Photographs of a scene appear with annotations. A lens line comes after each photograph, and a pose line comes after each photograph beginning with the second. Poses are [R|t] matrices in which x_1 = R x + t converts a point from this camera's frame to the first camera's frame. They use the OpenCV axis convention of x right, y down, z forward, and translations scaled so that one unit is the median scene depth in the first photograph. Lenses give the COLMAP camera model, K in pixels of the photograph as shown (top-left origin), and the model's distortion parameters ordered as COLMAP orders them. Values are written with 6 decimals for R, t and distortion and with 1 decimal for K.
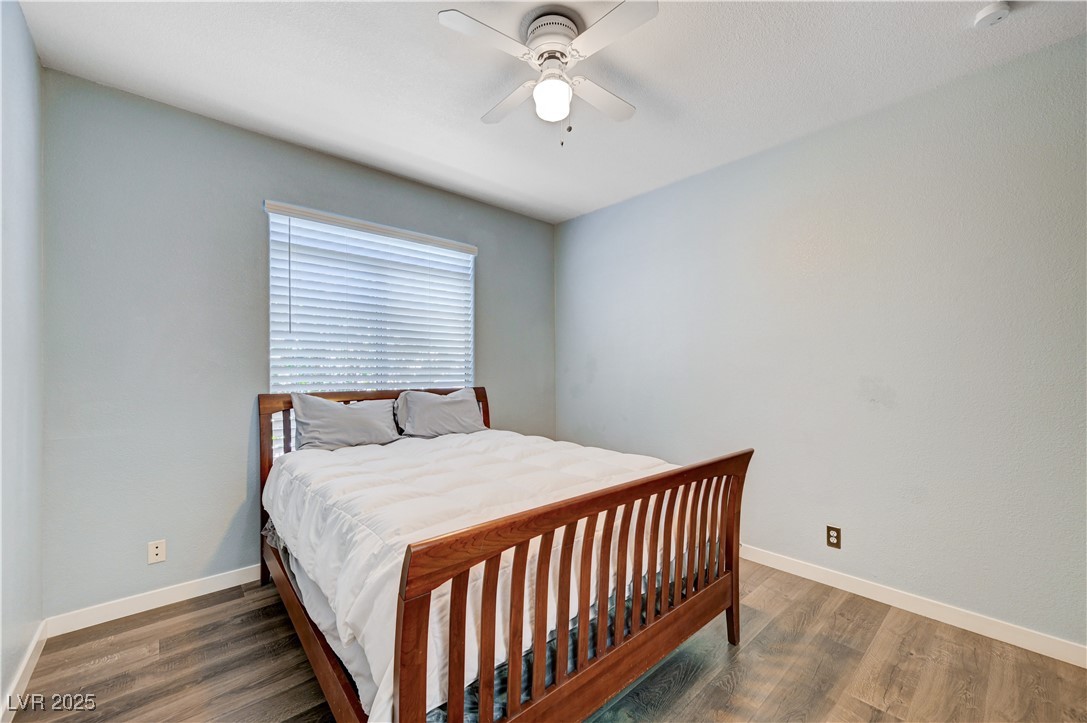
lens RADIAL K [[436.4, 0, 551.1], [0, 436.4, 369.8], [0, 0, 1]] dist [0.002885, -0.000215]
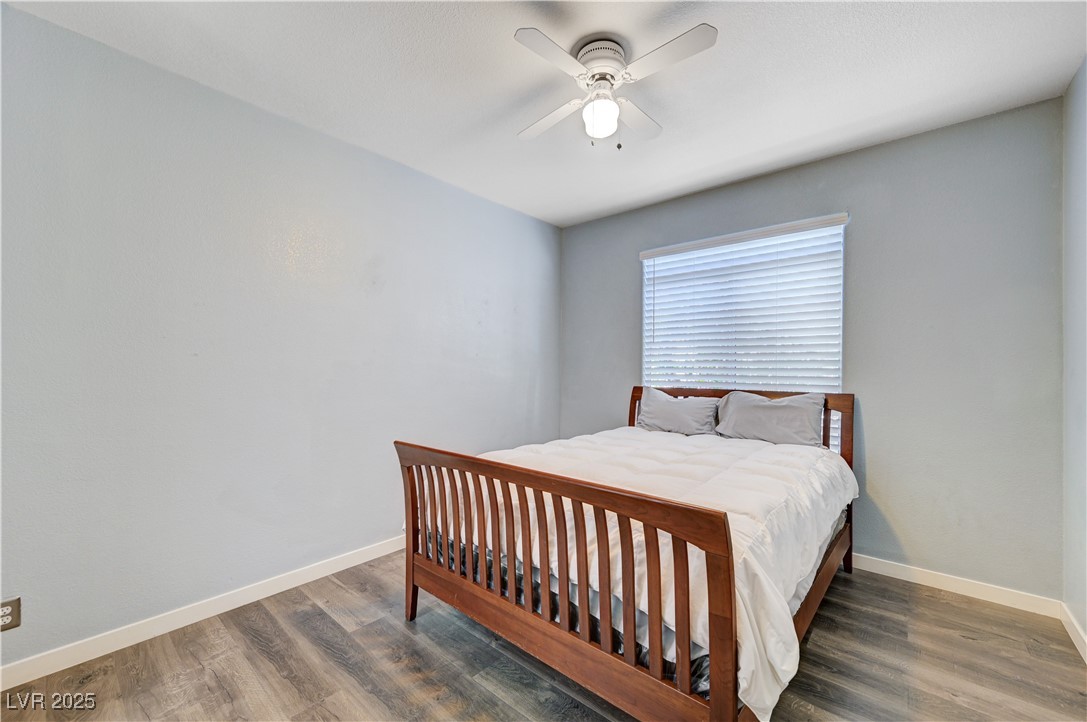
lens RADIAL K [[428.3, 0, 560.2], [0, 428.3, 377.2], [0, 0, 1]] dist [-0.000151, -0.000088]
pose [[0.154513, 0.020989, -0.987768, 0.685506], [-0.002449, 0.999779, 0.020861, -0.004525], [0.987988, -0.000804, 0.154530, 0.503175]]
